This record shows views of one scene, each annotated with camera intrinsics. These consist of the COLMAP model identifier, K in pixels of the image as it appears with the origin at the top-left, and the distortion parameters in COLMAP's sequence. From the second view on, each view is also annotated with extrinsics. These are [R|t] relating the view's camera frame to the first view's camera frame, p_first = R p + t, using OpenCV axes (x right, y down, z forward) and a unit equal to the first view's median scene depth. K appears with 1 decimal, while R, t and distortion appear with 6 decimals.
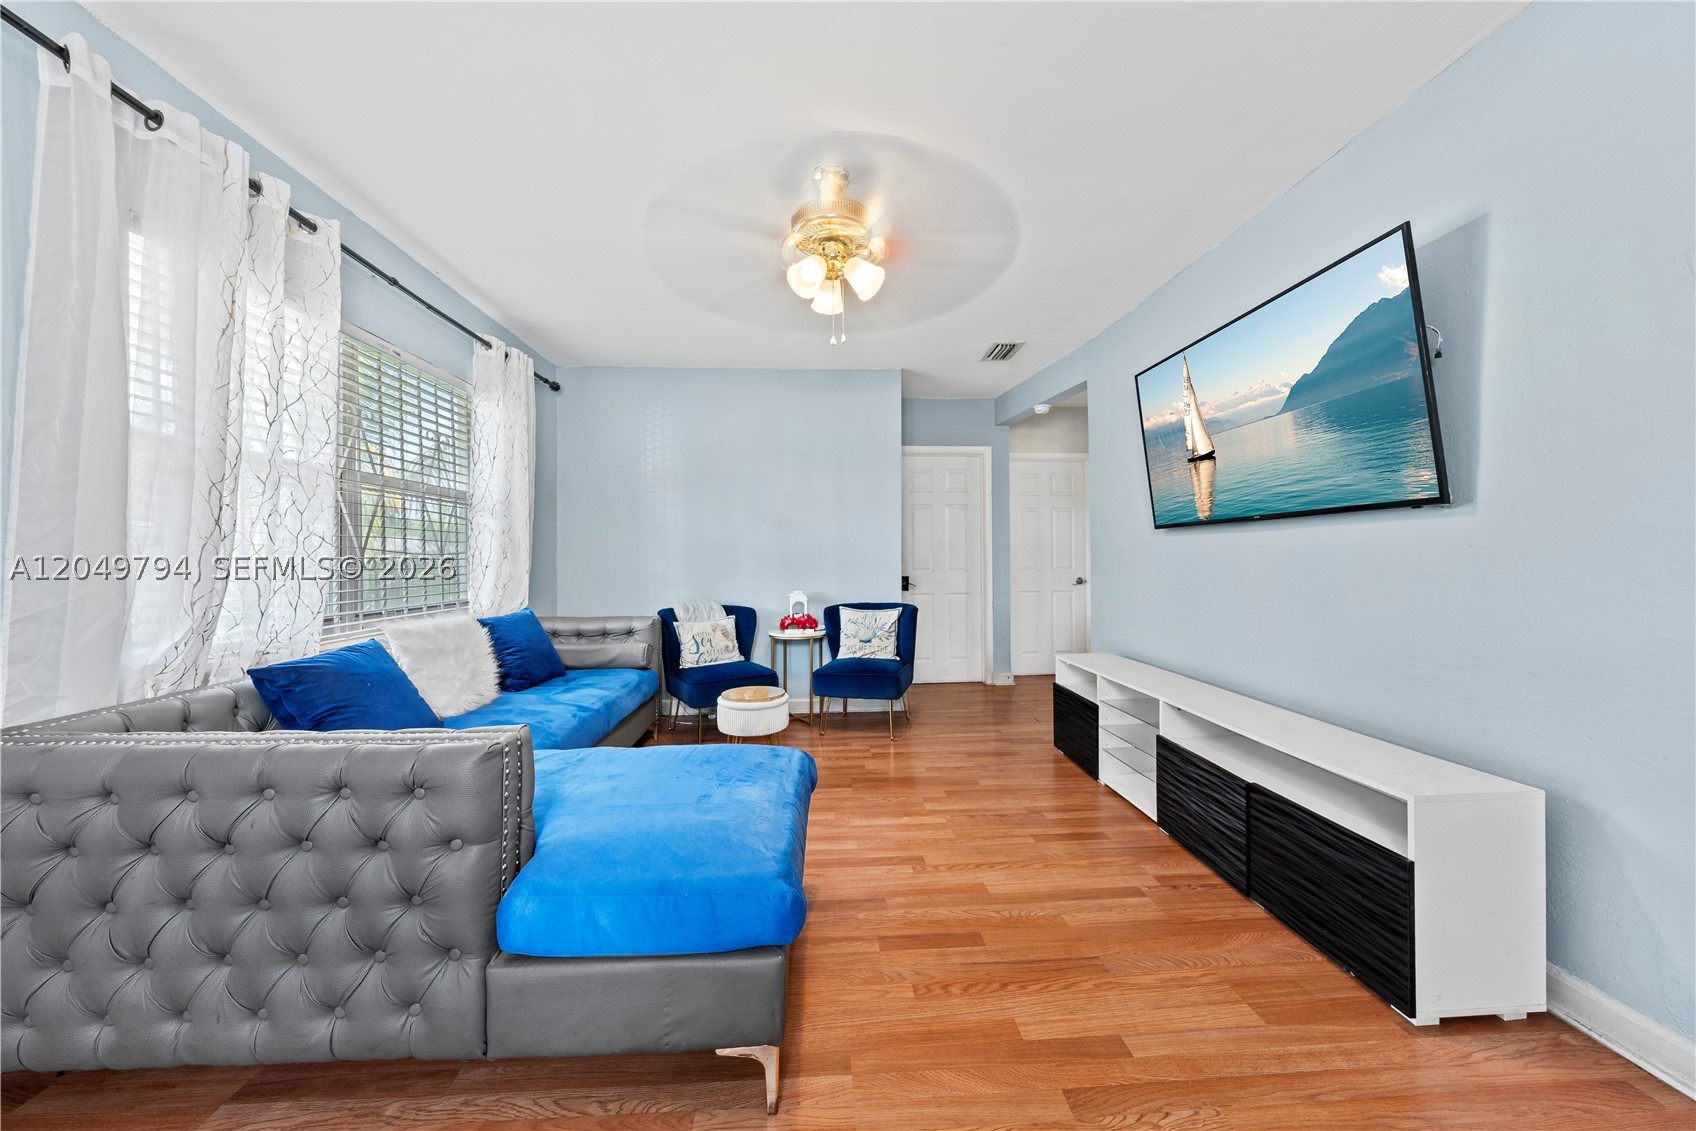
lens RADIAL K [[587.6, 0, 850.0], [0, 587.6, 560.6], [0, 0, 1]] dist [-0.000260, 0.000043]
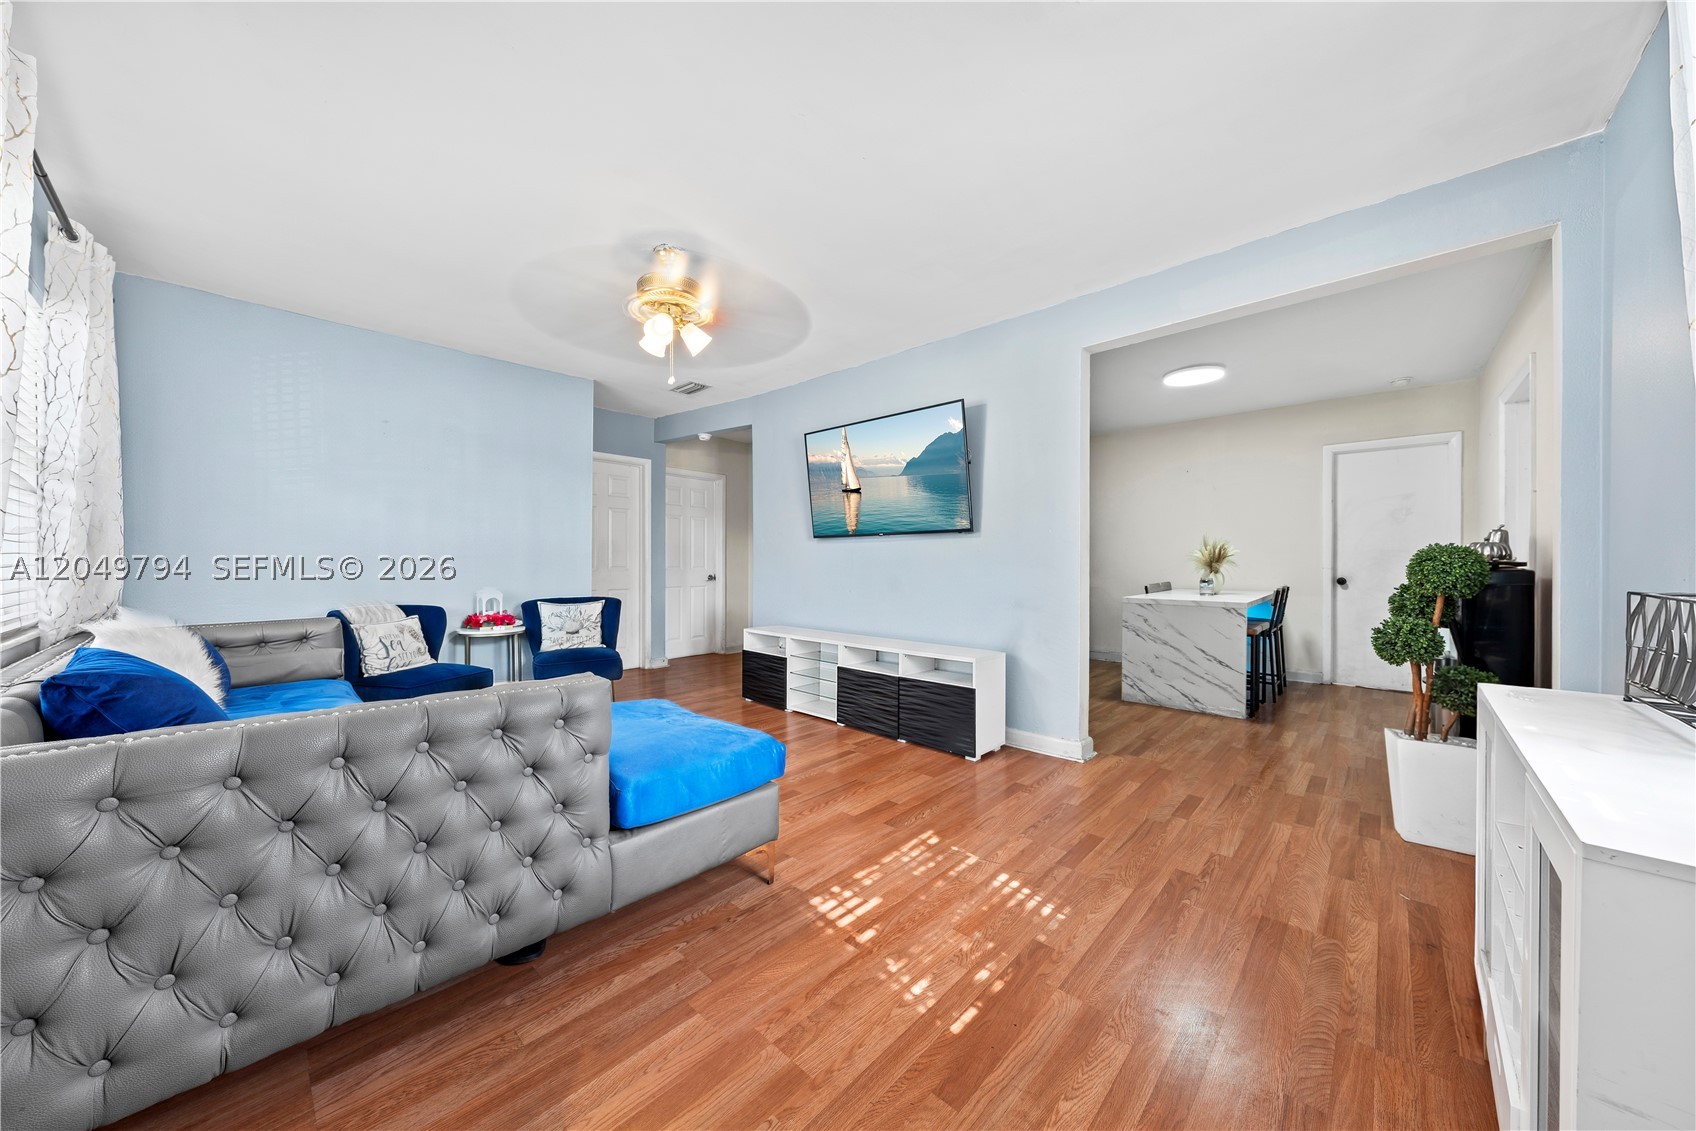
lens RADIAL K [[572.7, 0, 848.0], [0, 572.7, 565.5], [0, 0, 1]] dist [-0.000441, -0.000069]
pose [[0.724585, 0.005790, 0.689161, -0.446832], [-0.005703, 0.999981, -0.002405, 0.020884], [-0.689162, -0.002188, 0.724604, -0.128275]]
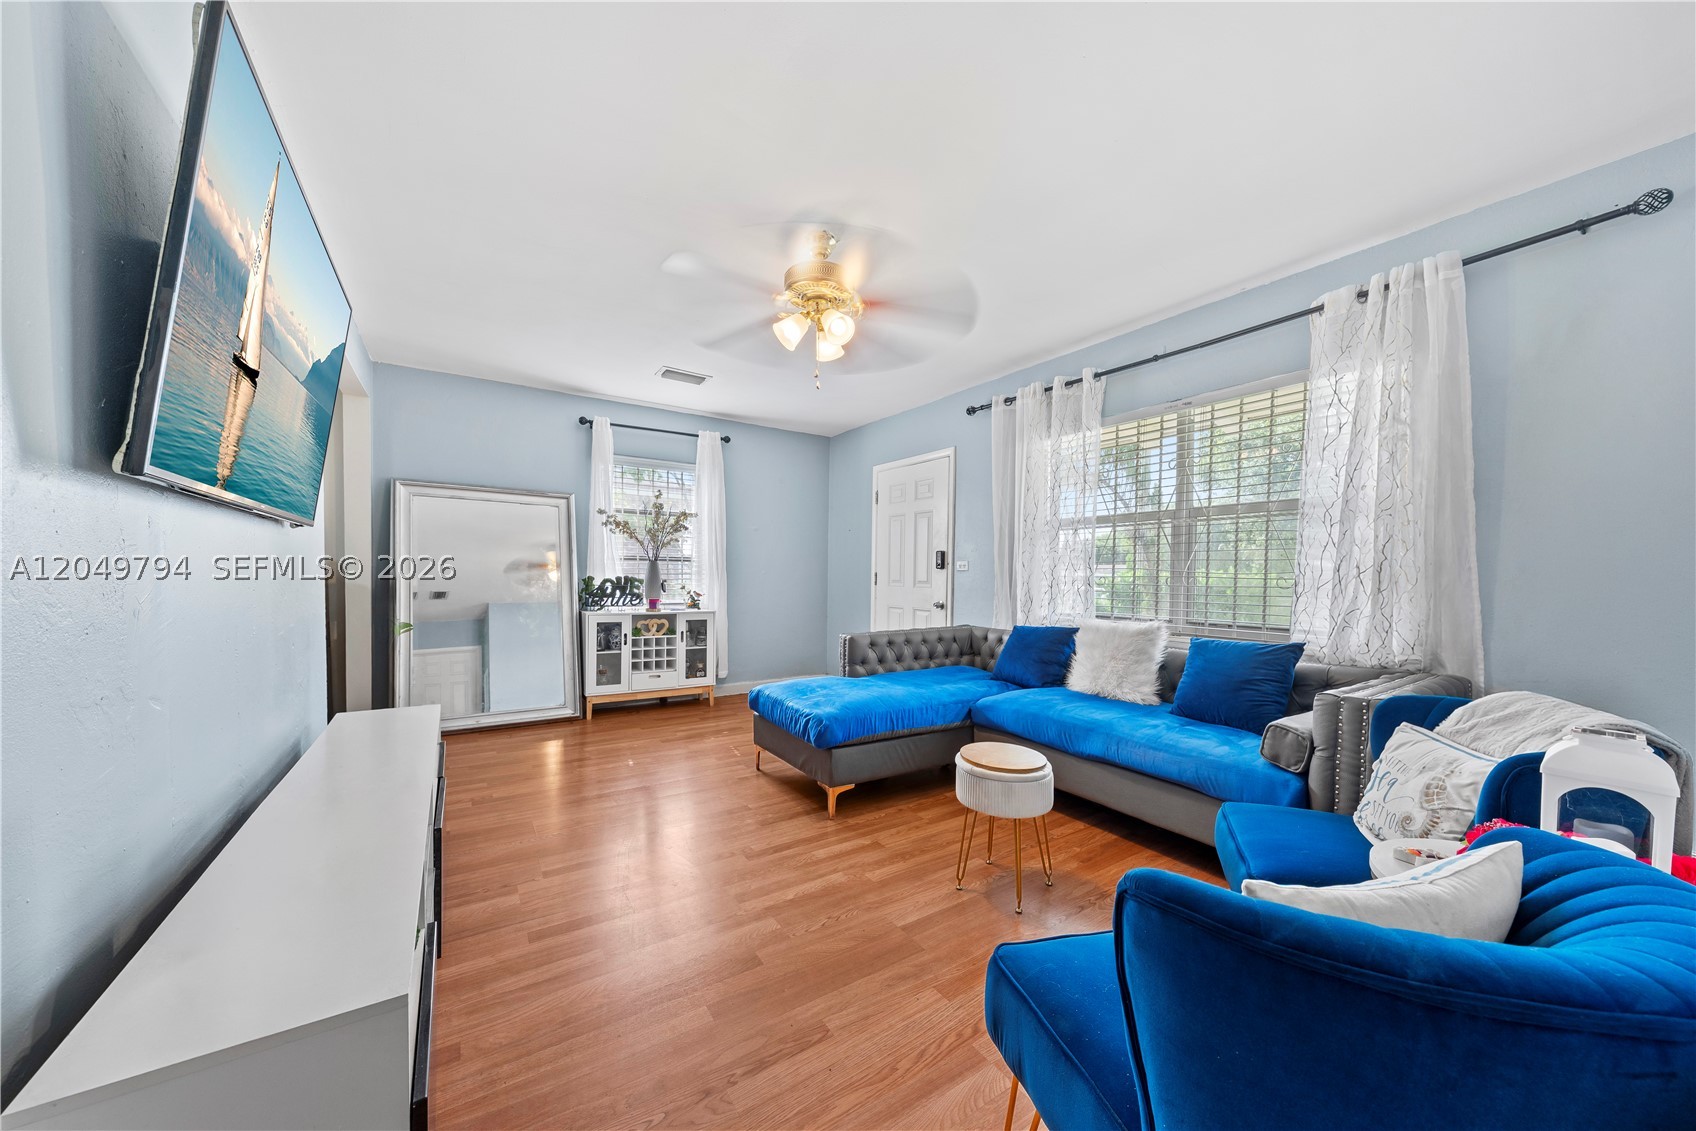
lens RADIAL K [[587.6, 0, 850.0], [0, 587.6, 560.6], [0, 0, 1]] dist [-0.000260, 0.000043]
pose [[-0.862589, -0.008623, -0.505832, 0.385780], [-0.008765, 0.999959, -0.002099, -0.019955], [0.505829, 0.002623, -0.862630, 1.534891]]
